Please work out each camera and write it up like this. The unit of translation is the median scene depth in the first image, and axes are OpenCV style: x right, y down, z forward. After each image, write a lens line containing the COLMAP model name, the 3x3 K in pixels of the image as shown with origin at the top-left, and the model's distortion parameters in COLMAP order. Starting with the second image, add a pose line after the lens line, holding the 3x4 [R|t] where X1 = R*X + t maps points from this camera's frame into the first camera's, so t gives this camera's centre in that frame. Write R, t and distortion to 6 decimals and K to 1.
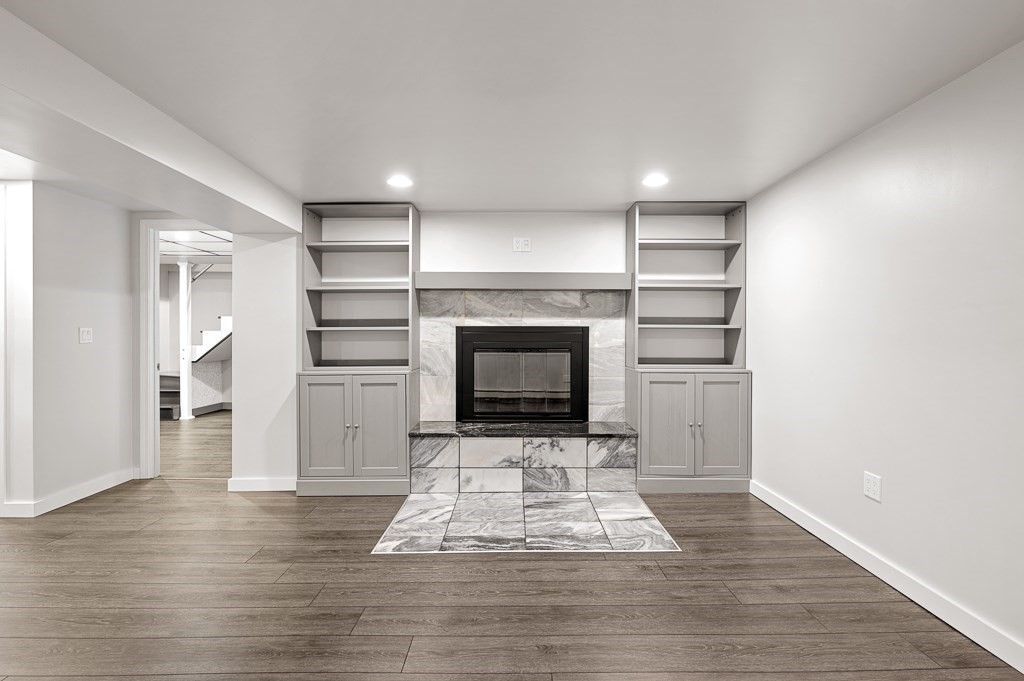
lens RADIAL K [[541.7, 0, 512.9], [0, 541.7, 335.1], [0, 0, 1]] dist [0.003288, -0.000037]
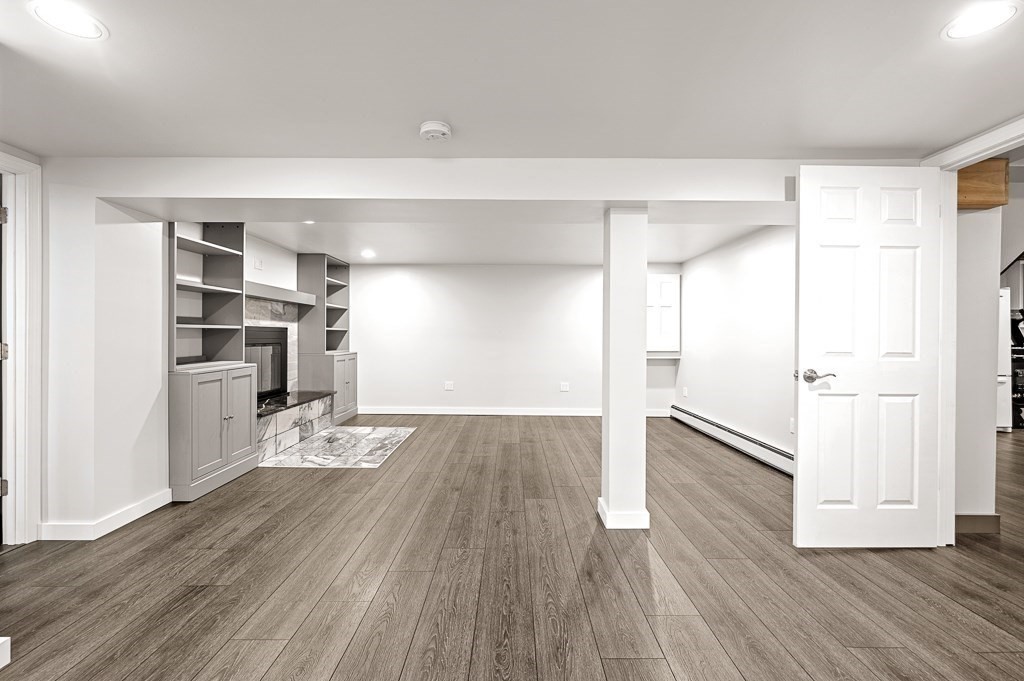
lens RADIAL K [[454.2, 0, 511.8], [0, 454.2, 338.5], [0, 0, 1]] dist [0.001693, -0.000239]
pose [[0.000820, -0.008459, 0.999964, -1.081405], [-0.006492, 0.999943, 0.008464, -0.000782], [-0.999979, -0.006499, 0.000765, 0.395119]]
